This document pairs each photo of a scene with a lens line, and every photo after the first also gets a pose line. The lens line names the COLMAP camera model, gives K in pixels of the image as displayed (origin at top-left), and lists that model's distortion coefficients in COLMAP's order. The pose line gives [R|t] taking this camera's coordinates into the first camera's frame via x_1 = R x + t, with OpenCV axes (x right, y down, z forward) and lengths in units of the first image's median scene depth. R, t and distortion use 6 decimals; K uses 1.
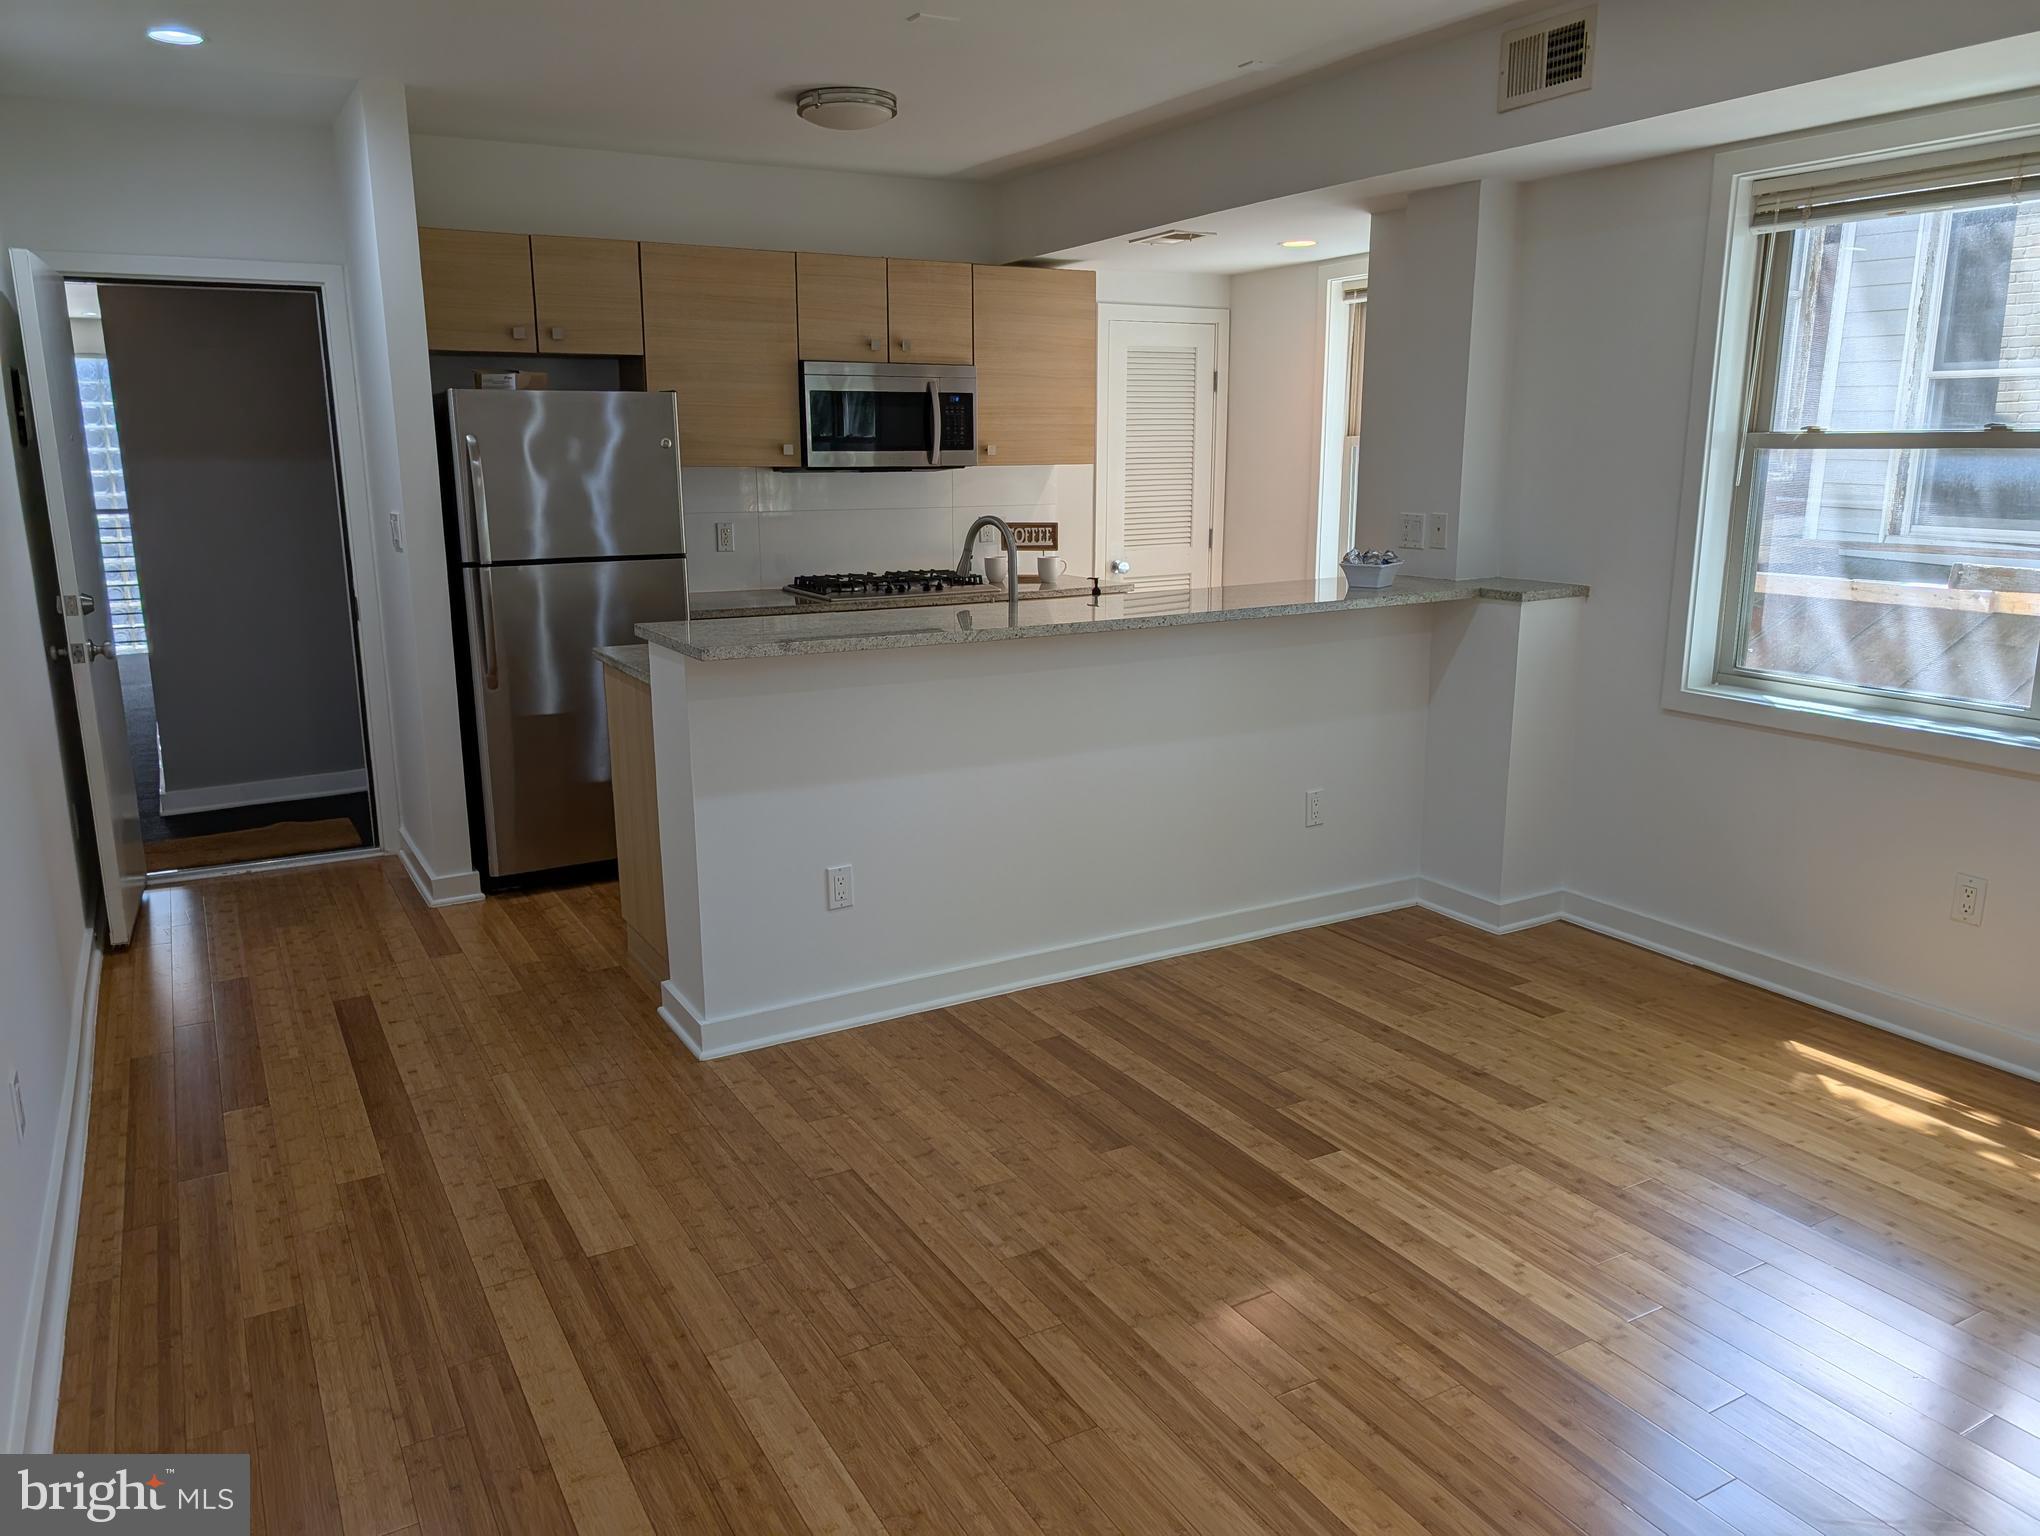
lens RADIAL K [[1466.8, 0, 1001.9], [0, 1466.8, 772.7], [0, 0, 1]] dist [0.035260, -0.032588]
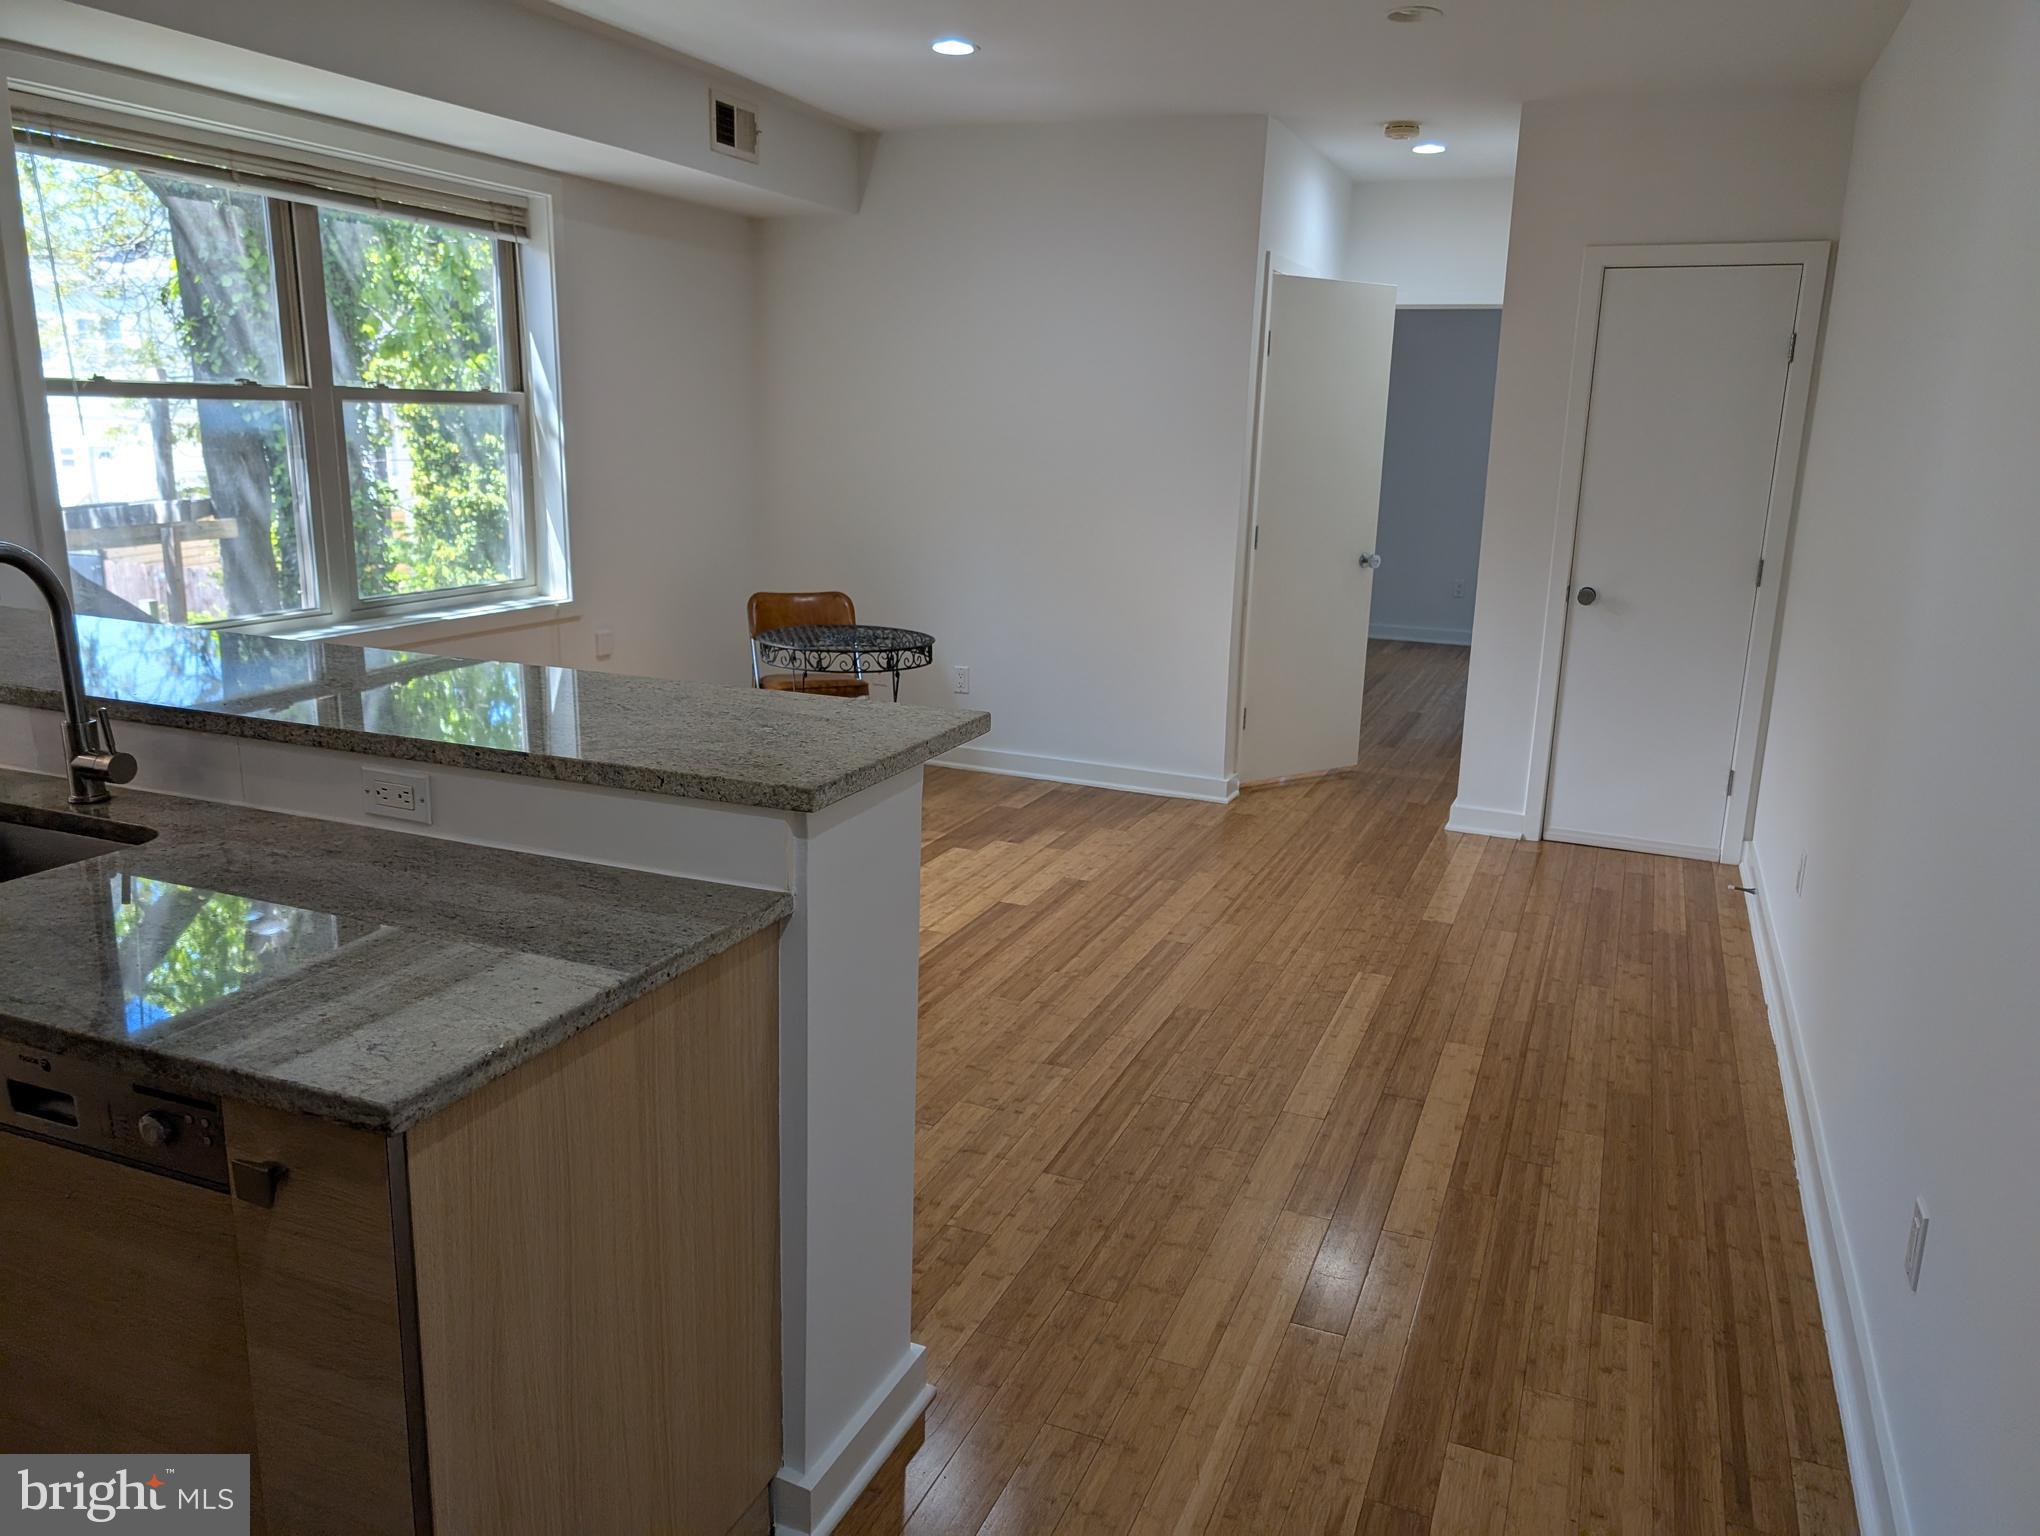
lens RADIAL K [[1466.8, 0, 1038.5], [0, 1466.8, 771.2], [0, 0, 1]] dist [0.035260, -0.032588]
pose [[-0.623206, -0.196299, 0.757021, -0.509677], [0.149516, 0.920225, 0.361705, -0.209040], [-0.767632, 0.338603, -0.544140, 0.945353]]
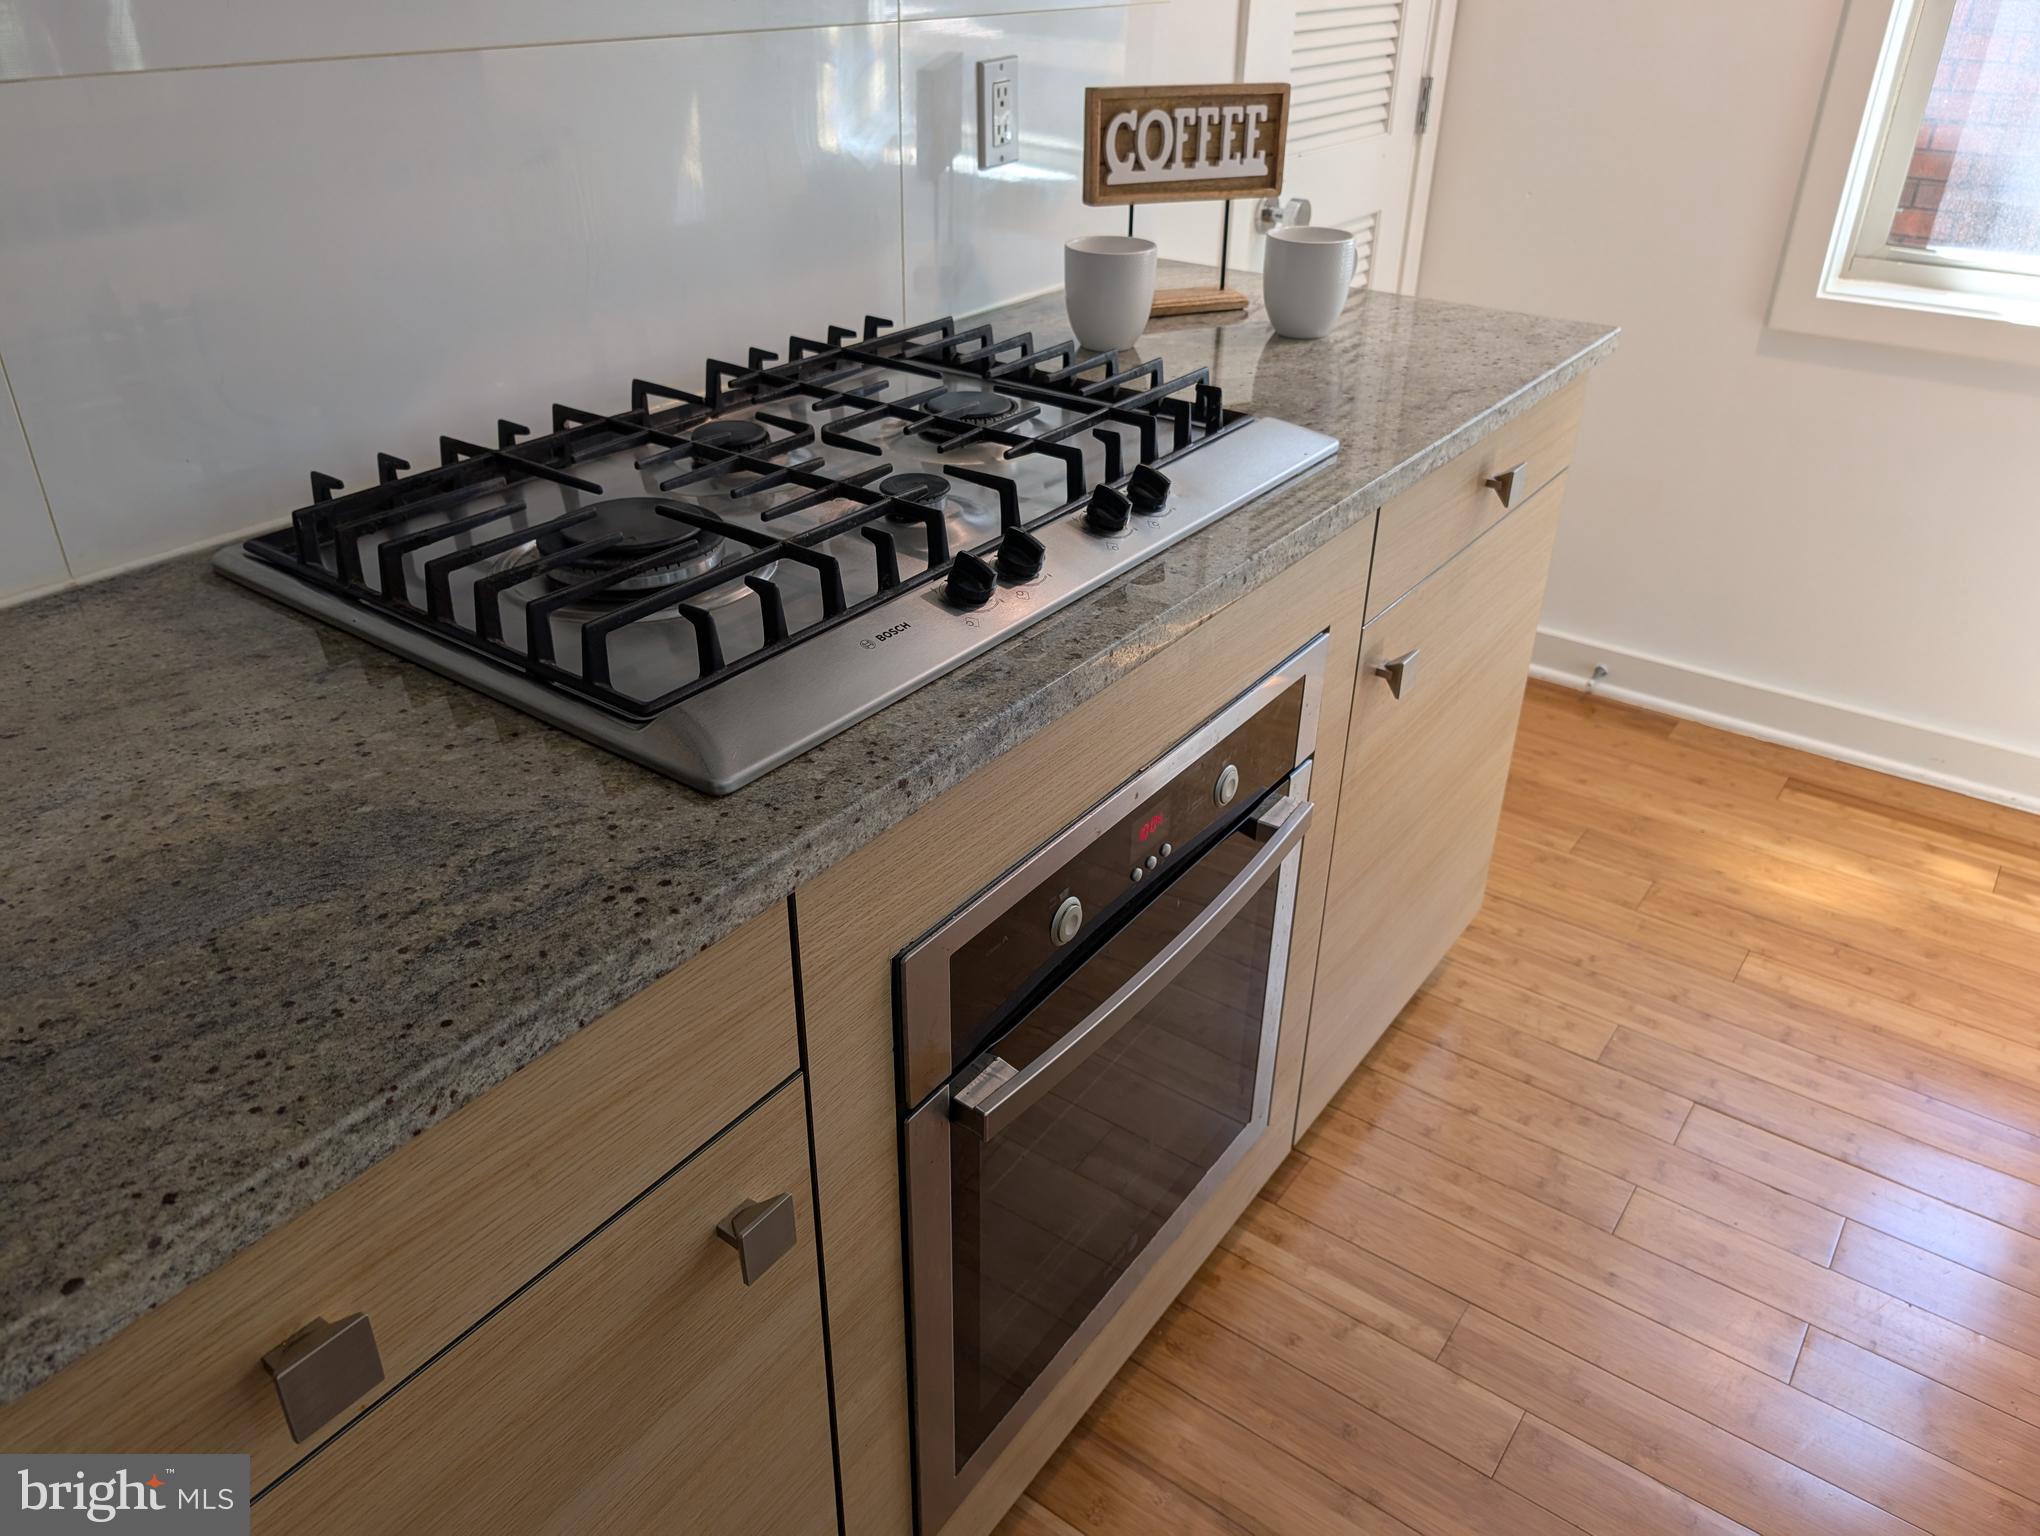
lens RADIAL K [[1466.8, 0, 1021.9], [0, 1466.8, 769.4], [0, 0, 1]] dist [0.035260, -0.032588]
pose [[0.912437, -0.190487, 0.362177, -0.166314], [0.075661, 0.948322, 0.308157, -0.189401], [-0.402161, -0.253772, 0.879697, 1.032812]]
